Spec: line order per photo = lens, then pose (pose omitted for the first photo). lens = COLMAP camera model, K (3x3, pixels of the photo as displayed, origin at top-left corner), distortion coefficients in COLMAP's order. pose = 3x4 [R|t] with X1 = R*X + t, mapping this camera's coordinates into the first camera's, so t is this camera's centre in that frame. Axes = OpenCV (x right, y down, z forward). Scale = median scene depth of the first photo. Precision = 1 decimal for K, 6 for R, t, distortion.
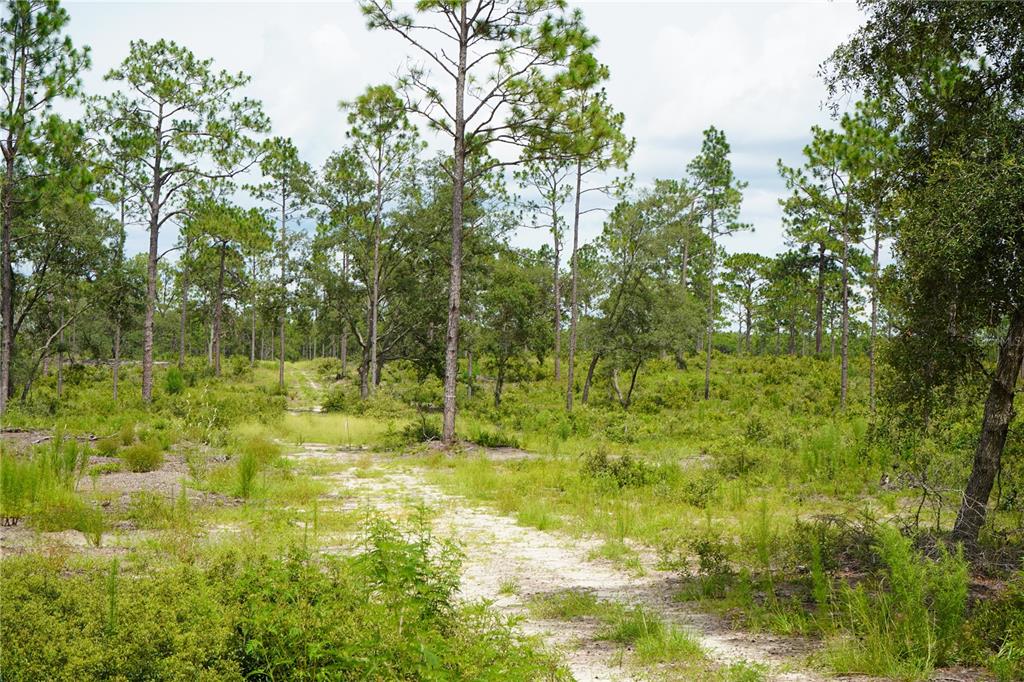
lens RADIAL K [[2071.5, 0, 510.5], [0, 2071.5, 339.0], [0, 0, 1]] dist [-0.035958, 0.000000]
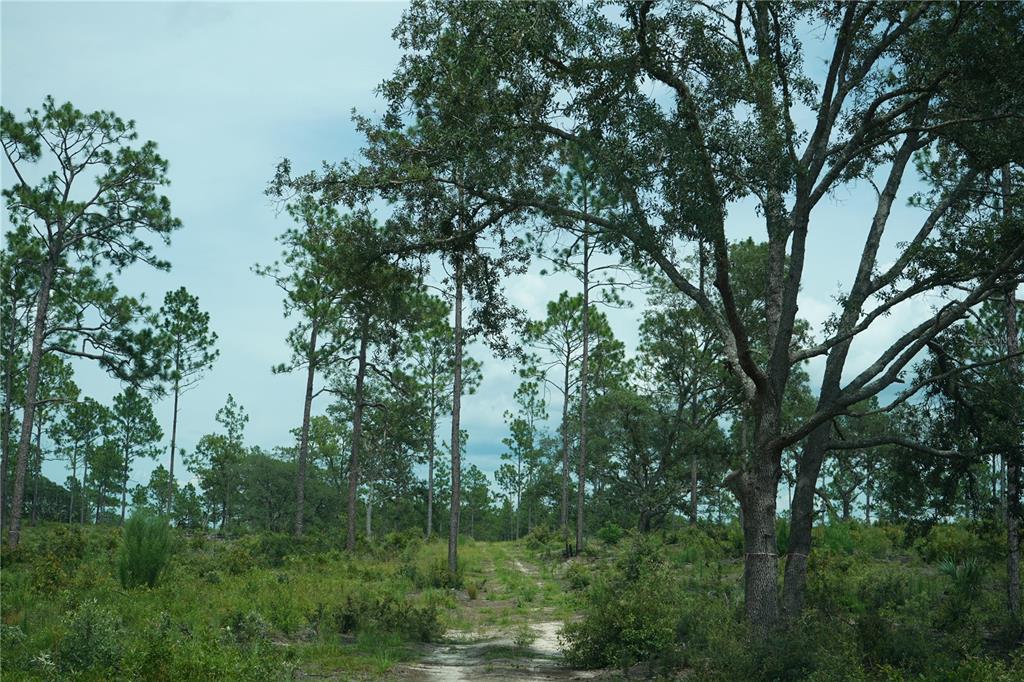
lens RADIAL K [[1574.7, 0, 509.2], [0, 1574.7, 341.7], [0, 0, 1]] dist [-0.063376, 0.000000]
pose [[0.995278, -0.003698, -0.096990, -0.063093], [-0.008495, 0.992120, -0.124999, 0.016394], [0.096688, 0.125233, 0.987405, 0.638299]]
